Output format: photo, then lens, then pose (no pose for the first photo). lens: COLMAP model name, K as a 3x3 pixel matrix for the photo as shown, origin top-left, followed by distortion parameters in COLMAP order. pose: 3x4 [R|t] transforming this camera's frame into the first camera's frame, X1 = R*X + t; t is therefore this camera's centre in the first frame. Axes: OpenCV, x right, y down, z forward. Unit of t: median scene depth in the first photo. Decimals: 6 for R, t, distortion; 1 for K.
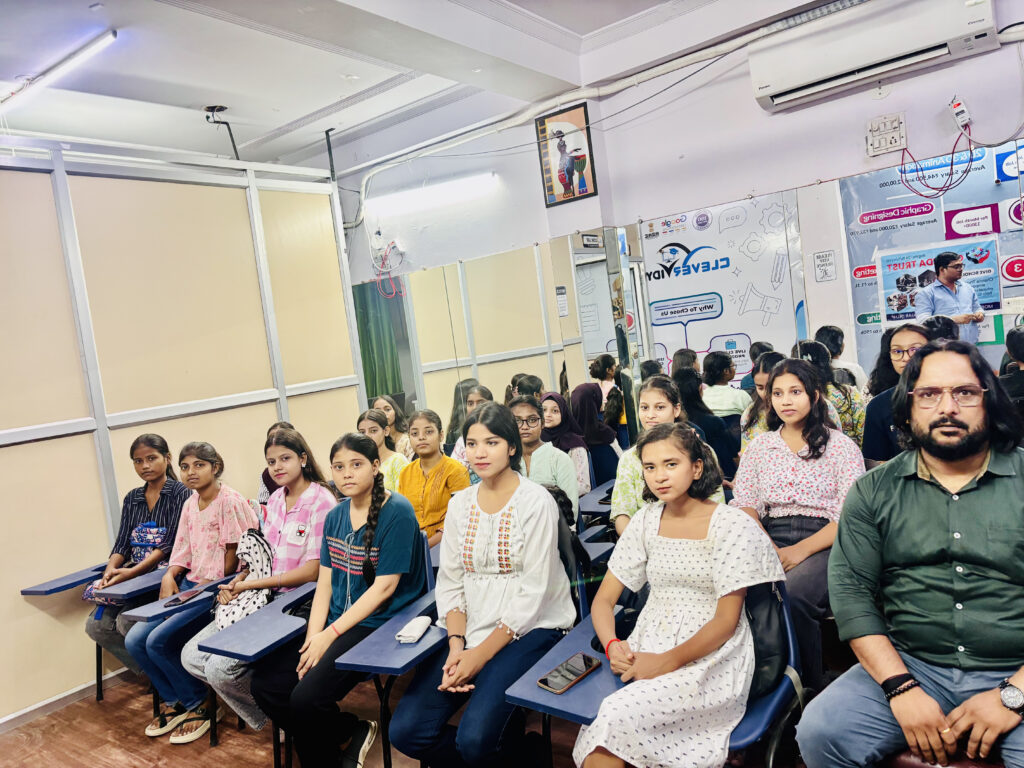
lens RADIAL K [[784.9, 0, 528.5], [0, 784.9, 389.0], [0, 0, 1]] dist [0.061307, -0.051493]
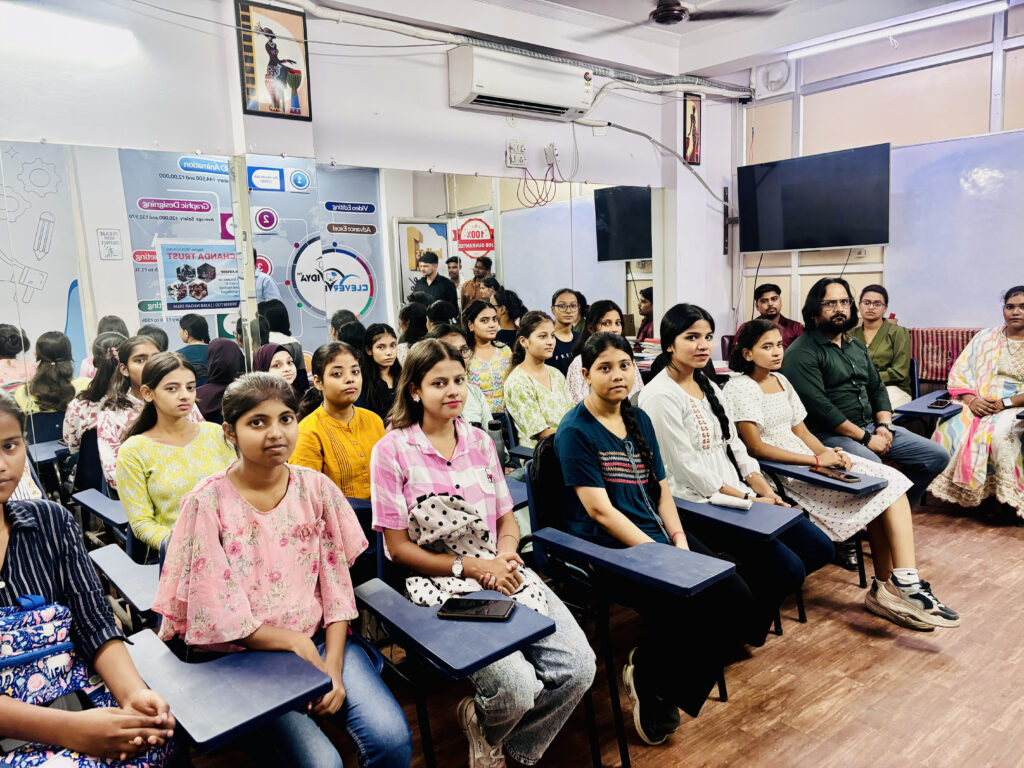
lens RADIAL K [[784.9, 0, 504.8], [0, 784.9, 376.8], [0, 0, 1]] dist [0.061307, -0.051493]
pose [[0.243828, -0.009125, 0.969776, -0.852788], [0.069089, 0.997579, -0.007984, 0.076665], [-0.967355, 0.068948, 0.243868, 0.682773]]
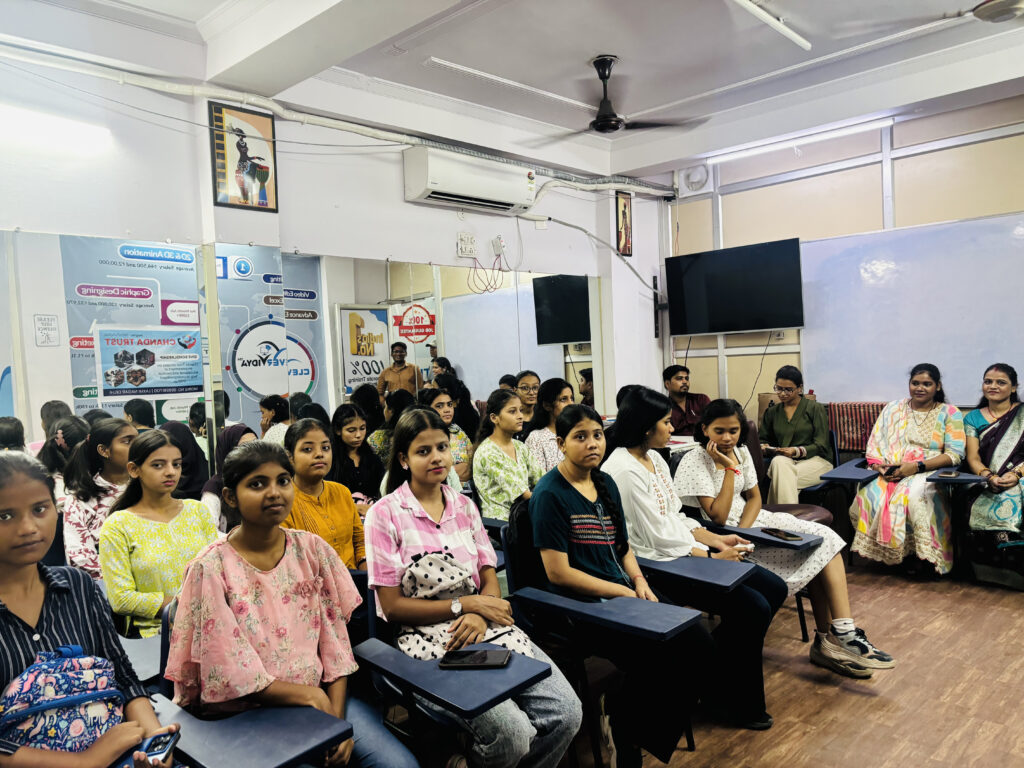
lens RADIAL K [[784.9, 0, 504.1], [0, 784.9, 383.9], [0, 0, 1]] dist [0.061307, -0.051493]
pose [[0.151408, 0.085336, 0.984781, -0.916780], [0.089081, 0.991035, -0.099574, 0.088560], [-0.984449, 0.102802, 0.142449, 0.717743]]
